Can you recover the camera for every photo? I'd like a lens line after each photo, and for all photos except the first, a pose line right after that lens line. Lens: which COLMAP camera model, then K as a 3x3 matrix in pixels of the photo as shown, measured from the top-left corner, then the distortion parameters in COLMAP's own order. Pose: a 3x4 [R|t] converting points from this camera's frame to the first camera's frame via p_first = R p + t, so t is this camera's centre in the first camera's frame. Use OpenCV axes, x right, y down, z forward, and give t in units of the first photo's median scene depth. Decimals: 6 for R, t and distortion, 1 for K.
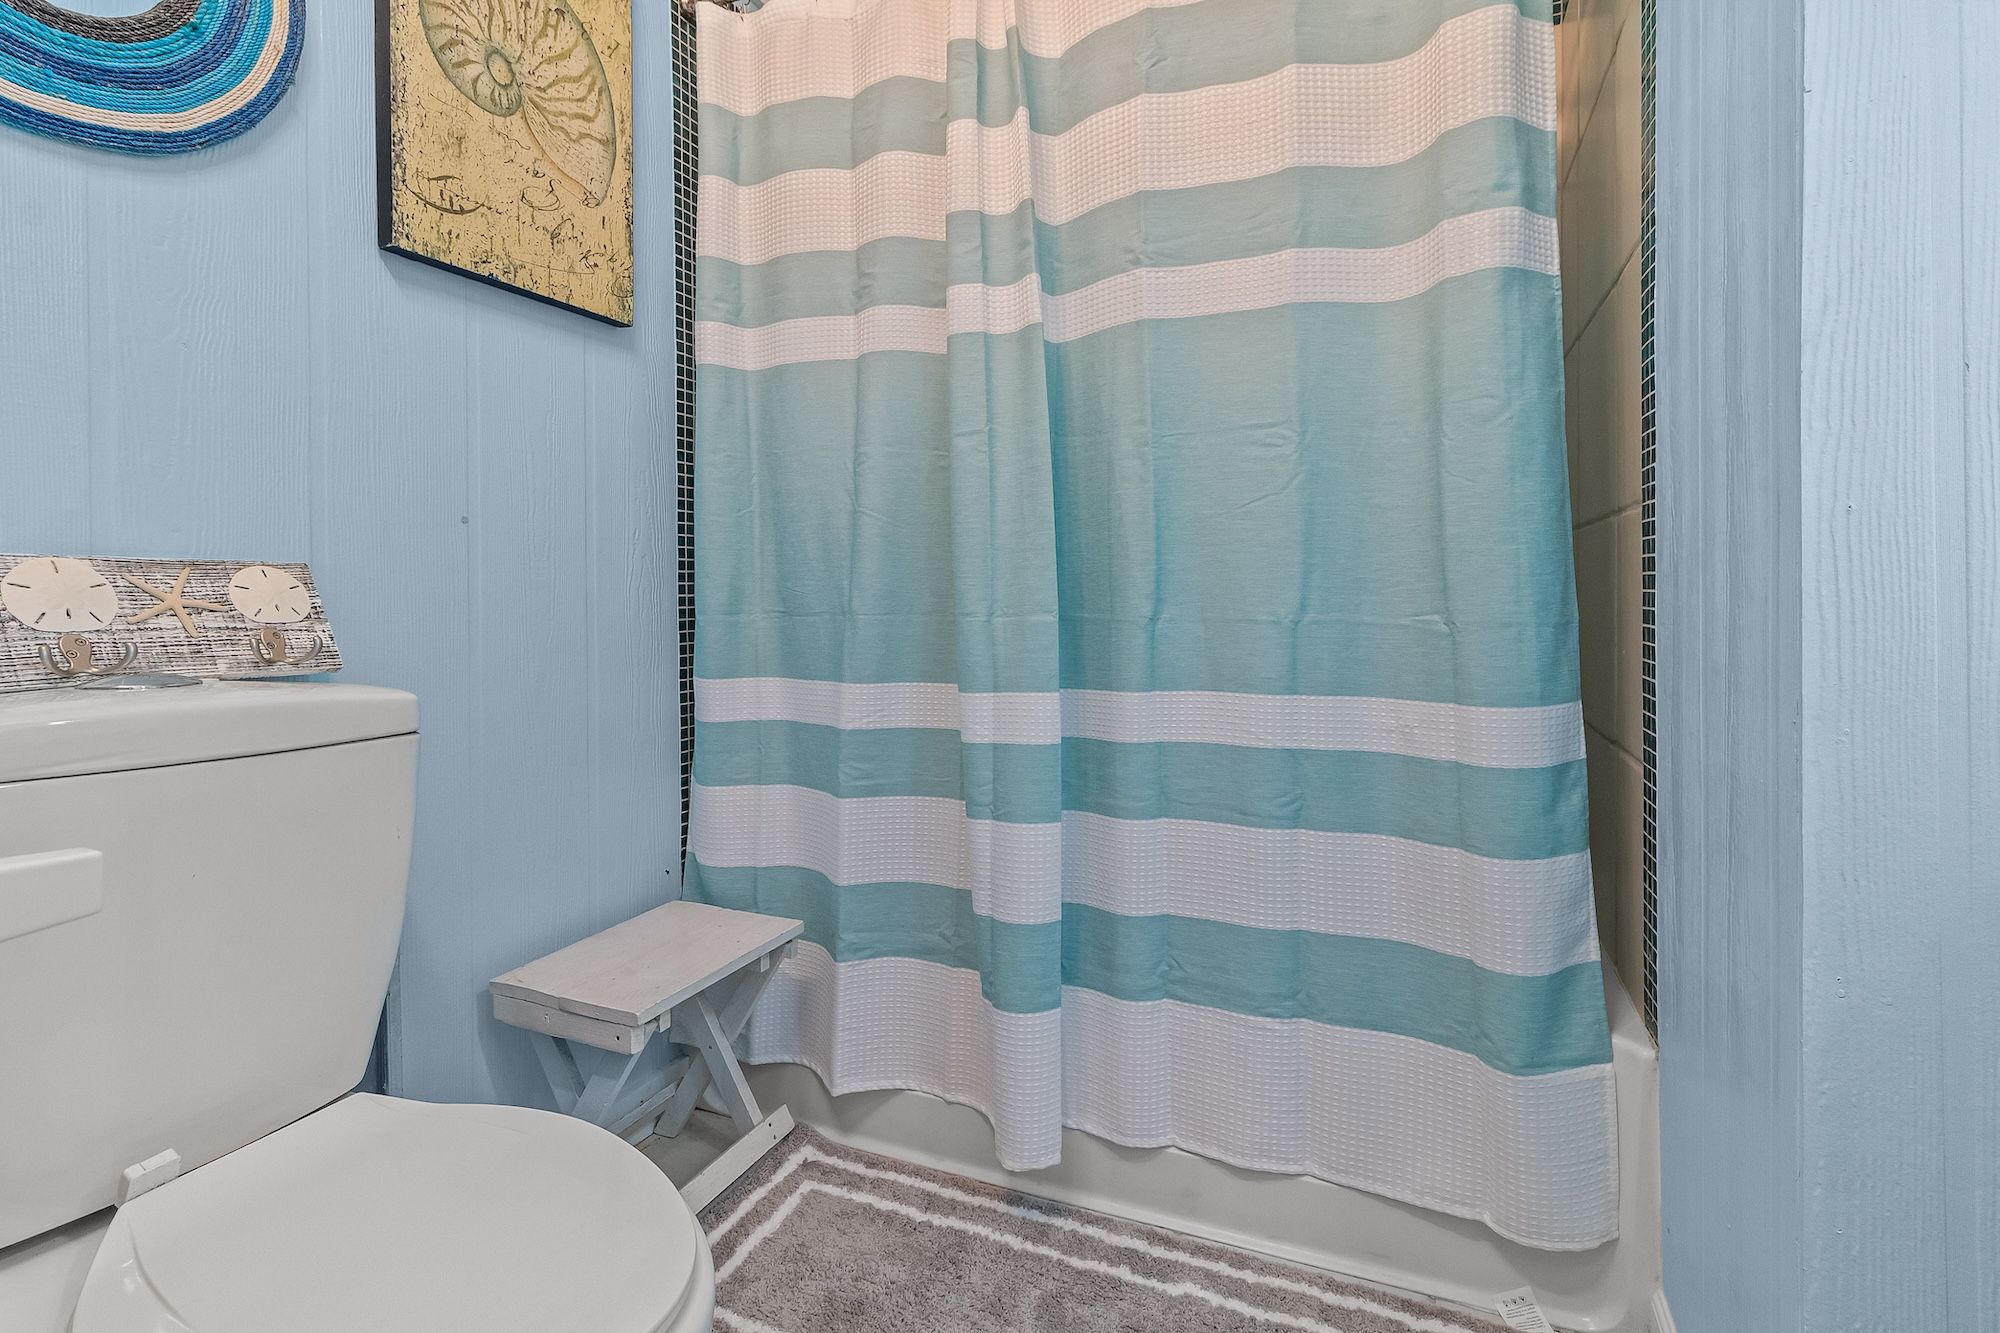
lens RADIAL K [[936.9, 0, 1002.6], [0, 936.9, 602.8], [0, 0, 1]] dist [0.005799, 0.000248]
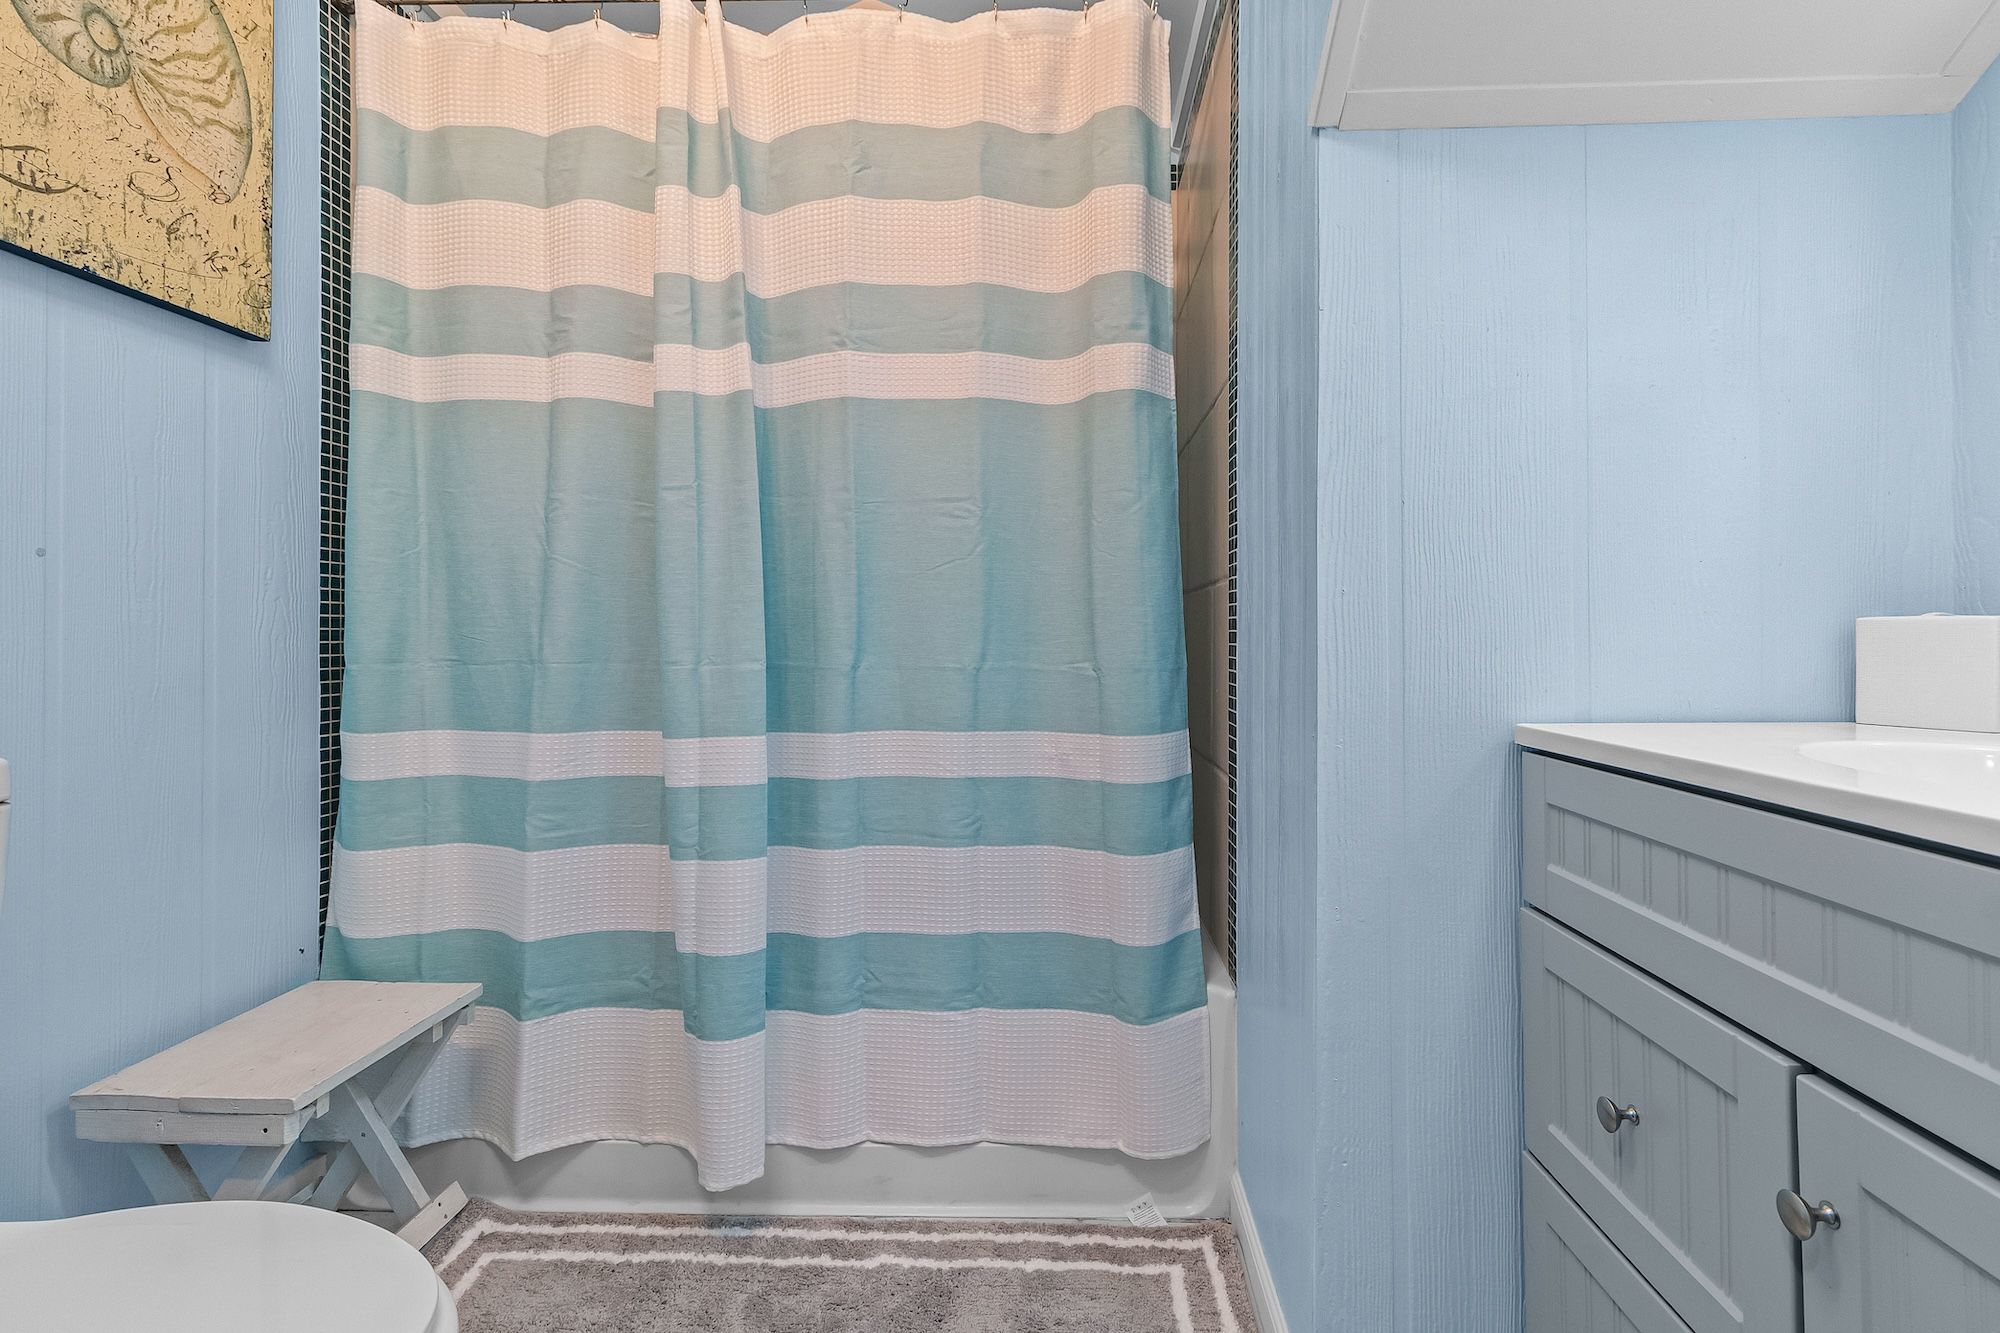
lens RADIAL K [[929.4, 0, 1002.0], [0, 929.4, 659.7], [0, 0, 1]] dist [0.005936, 0.000263]
pose [[0.938419, -0.000954, 0.345498, -0.052928], [-0.002824, 0.999942, 0.010429, -0.002826], [-0.345488, -0.010763, 0.938361, -0.088668]]
